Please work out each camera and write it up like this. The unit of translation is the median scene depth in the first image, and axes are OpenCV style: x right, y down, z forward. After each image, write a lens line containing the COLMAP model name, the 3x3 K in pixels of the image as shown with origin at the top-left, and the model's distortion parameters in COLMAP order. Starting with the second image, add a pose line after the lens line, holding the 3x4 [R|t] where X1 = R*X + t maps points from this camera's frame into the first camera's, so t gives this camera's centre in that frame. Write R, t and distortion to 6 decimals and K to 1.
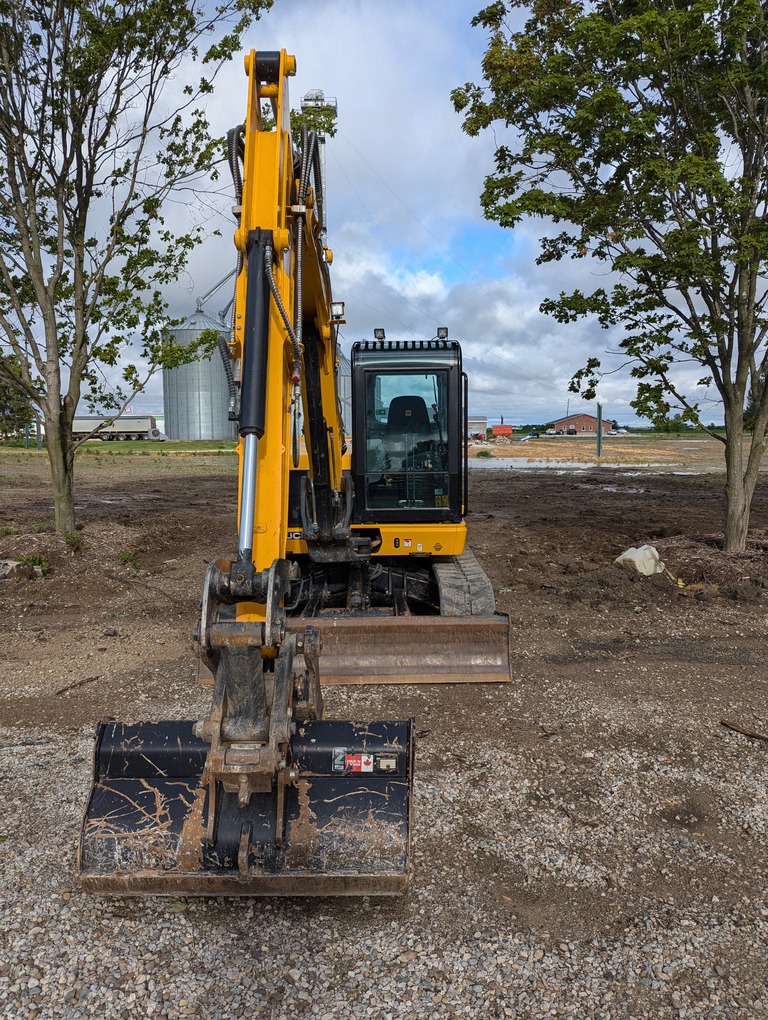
lens RADIAL K [[711.3, 0, 384.0], [0, 711.3, 510.0], [0, 0, 1]] dist [0.048998, -0.003768]
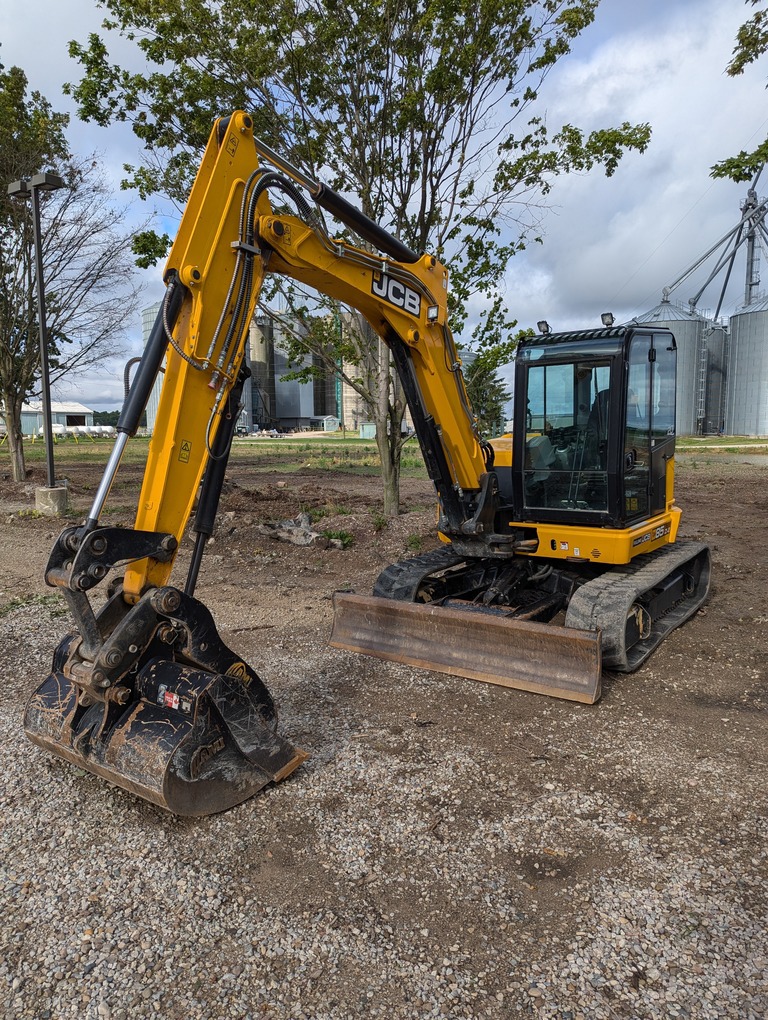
lens RADIAL K [[711.3, 0, 384.0], [0, 711.3, 510.0], [0, 0, 1]] dist [0.048998, -0.003768]
pose [[0.805593, 0.064233, -0.588977, 0.441241], [-0.061384, 0.997805, 0.024860, -0.011219], [0.589281, 0.016127, 0.807767, 0.099818]]
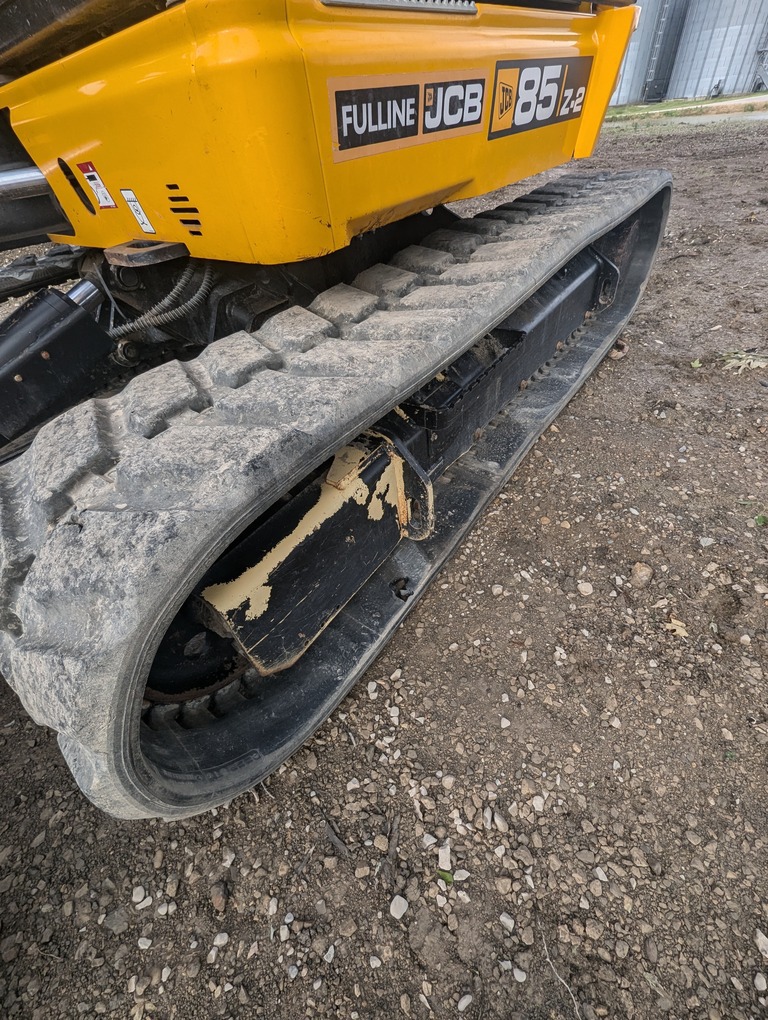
lens RADIAL K [[426.7, 0, 388.0], [0, 426.7, 510.7], [0, 0, 1]] dist [0.002026, 0.000252]
pose [[0.805097, 0.351262, -0.477947, 0.224819], [0.007658, 0.799564, 0.600532, 0.053242], [0.593093, -0.487147, 0.641037, 1.023438]]
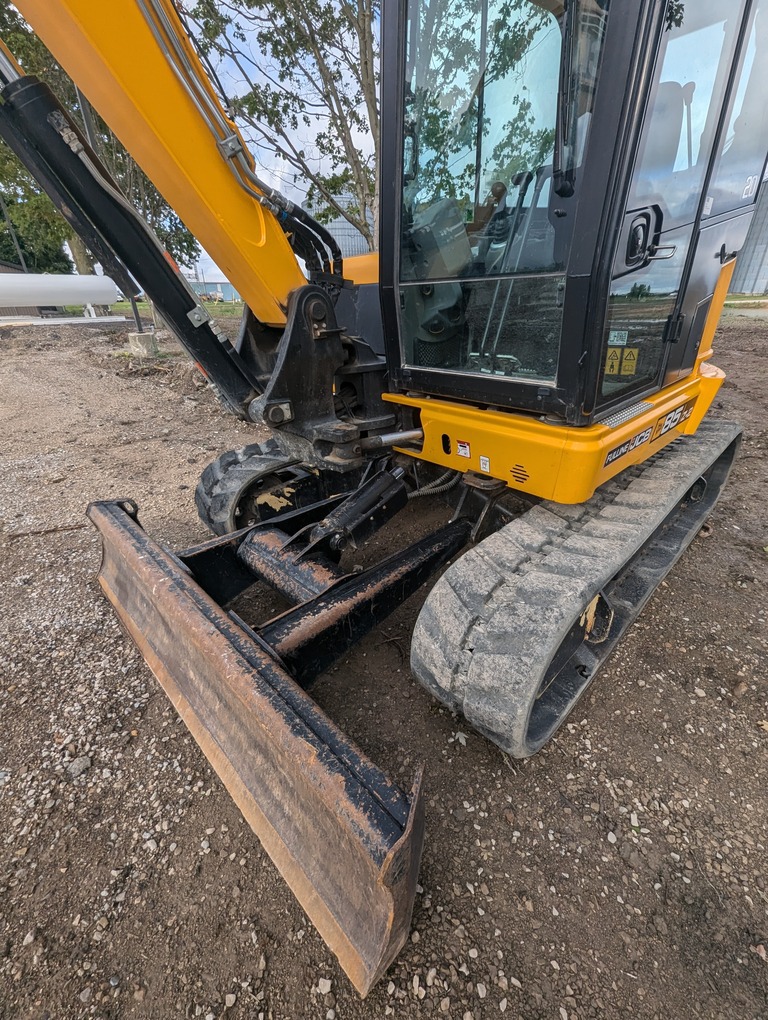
lens RADIAL K [[424.1, 0, 390.6], [0, 424.1, 512.0], [0, 0, 1]] dist [0.005363, -0.000548]
pose [[0.697379, 0.319052, -0.641770, 0.216742], [-0.066108, 0.920266, 0.385669, -0.023555], [0.713648, -0.226531, 0.662866, 0.853320]]
